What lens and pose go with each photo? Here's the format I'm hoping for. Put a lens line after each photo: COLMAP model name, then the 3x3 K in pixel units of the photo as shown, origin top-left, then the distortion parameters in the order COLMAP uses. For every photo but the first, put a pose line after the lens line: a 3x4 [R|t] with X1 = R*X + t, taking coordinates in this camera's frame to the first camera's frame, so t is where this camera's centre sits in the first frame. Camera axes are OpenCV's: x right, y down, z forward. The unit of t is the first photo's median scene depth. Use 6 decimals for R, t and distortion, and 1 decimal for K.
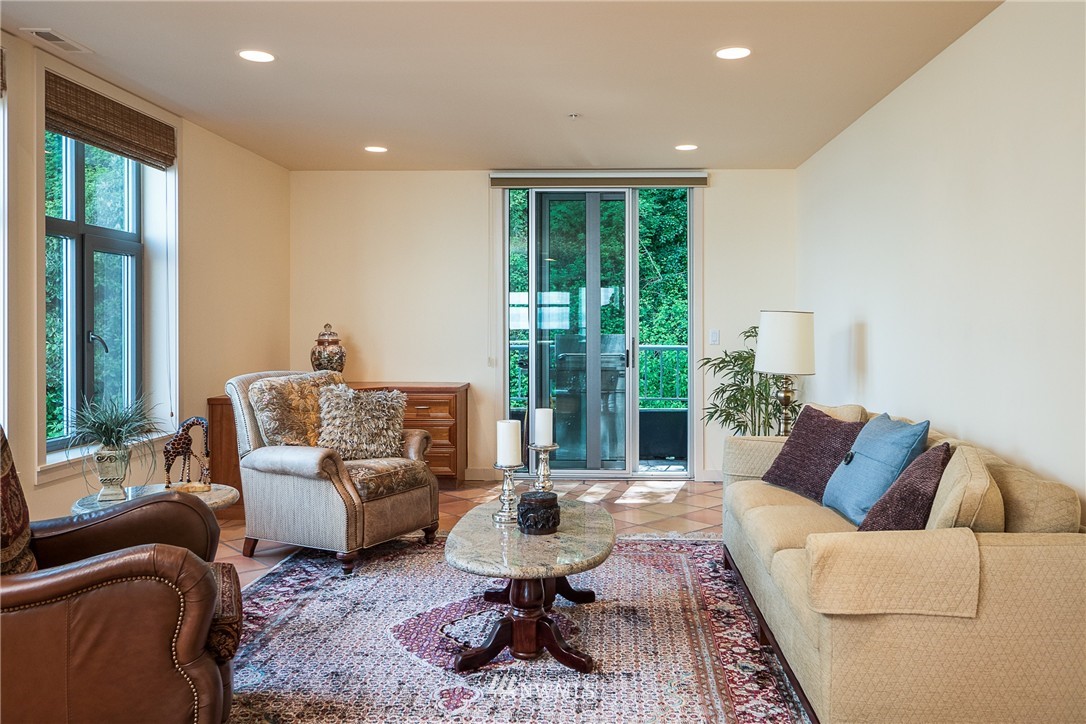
lens RADIAL K [[745.2, 0, 601.1], [0, 745.2, 324.4], [0, 0, 1]] dist [-0.048922, -0.000730]
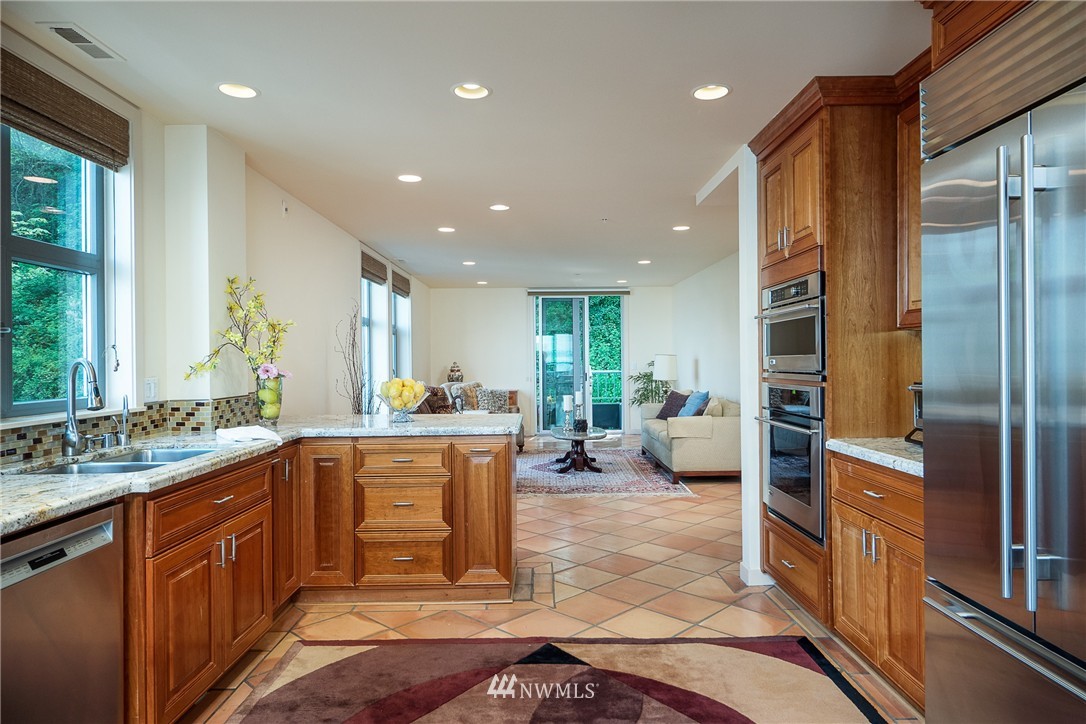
lens RADIAL K [[653.6, 0, 543.5], [0, 653.6, 357.7], [0, 0, 1]] dist [0.003782, 0.001330]
pose [[0.999351, -0.010794, 0.034372, -0.178767], [0.010883, 0.999938, -0.002415, -0.005558], [-0.034344, 0.002787, 0.999406, -0.901078]]
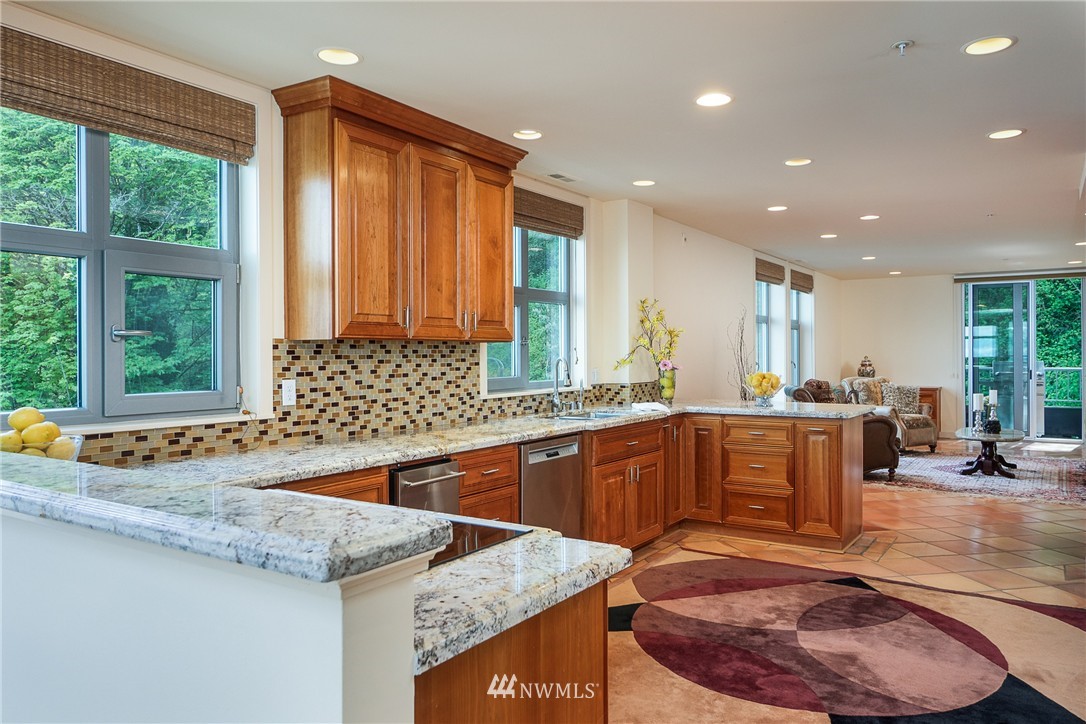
lens RADIAL K [[749.3, 0, 548.4], [0, 749.3, 359.3], [0, 0, 1]] dist [0.011777, -0.001846]
pose [[0.842047, -0.001212, -0.539402, 0.014585], [0.006984, 0.999938, 0.008657, -0.015921], [0.539358, -0.011057, 0.842004, -1.245444]]
